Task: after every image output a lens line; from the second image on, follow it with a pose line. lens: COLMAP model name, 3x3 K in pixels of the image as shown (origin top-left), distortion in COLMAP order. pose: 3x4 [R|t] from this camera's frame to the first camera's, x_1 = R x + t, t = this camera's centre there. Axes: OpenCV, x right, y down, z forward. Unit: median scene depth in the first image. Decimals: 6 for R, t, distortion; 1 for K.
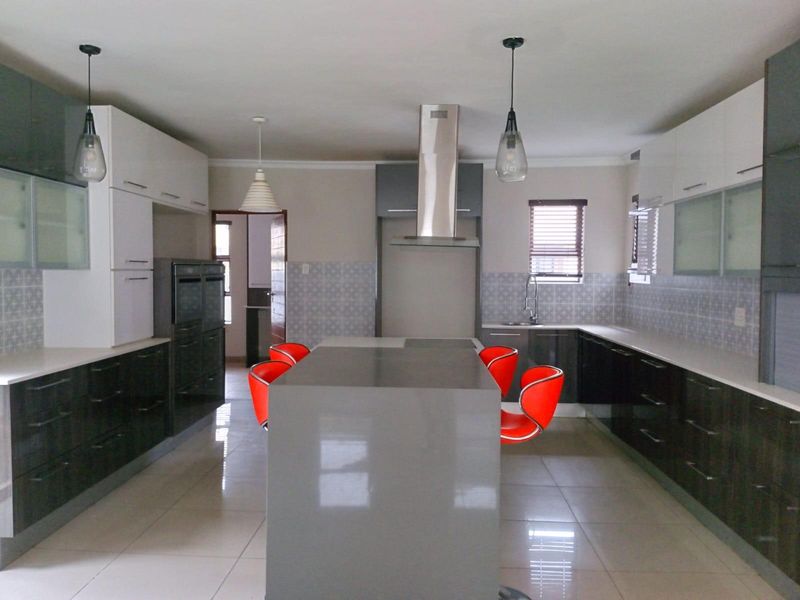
lens RADIAL K [[631.4, 0, 401.7], [0, 631.4, 301.5], [0, 0, 1]] dist [0.060919, -0.093262]
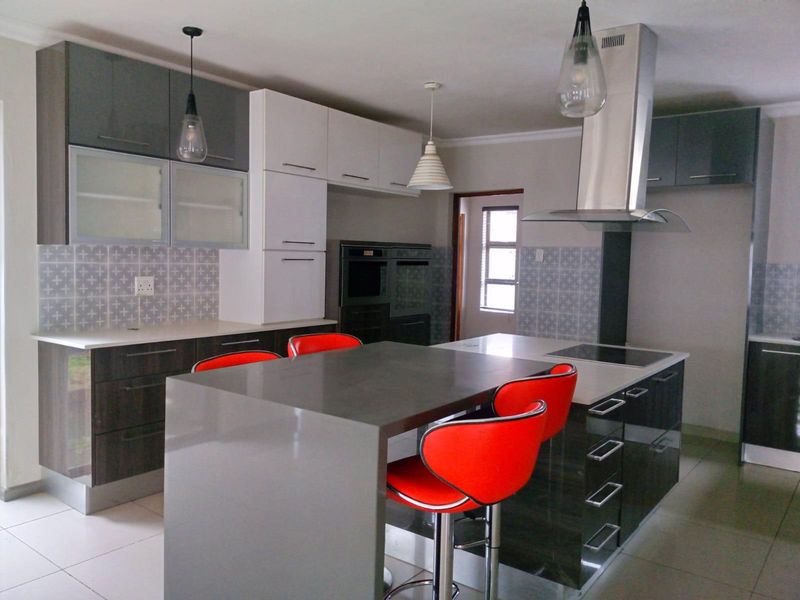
lens RADIAL K [[631.4, 0, 398.3], [0, 631.4, 298.2], [0, 0, 1]] dist [0.060919, -0.093262]
pose [[0.821772, 0.053940, -0.567258, 0.310741], [-0.048231, 0.998521, 0.025078, -0.007871], [0.567772, 0.006751, 0.823158, 0.279469]]
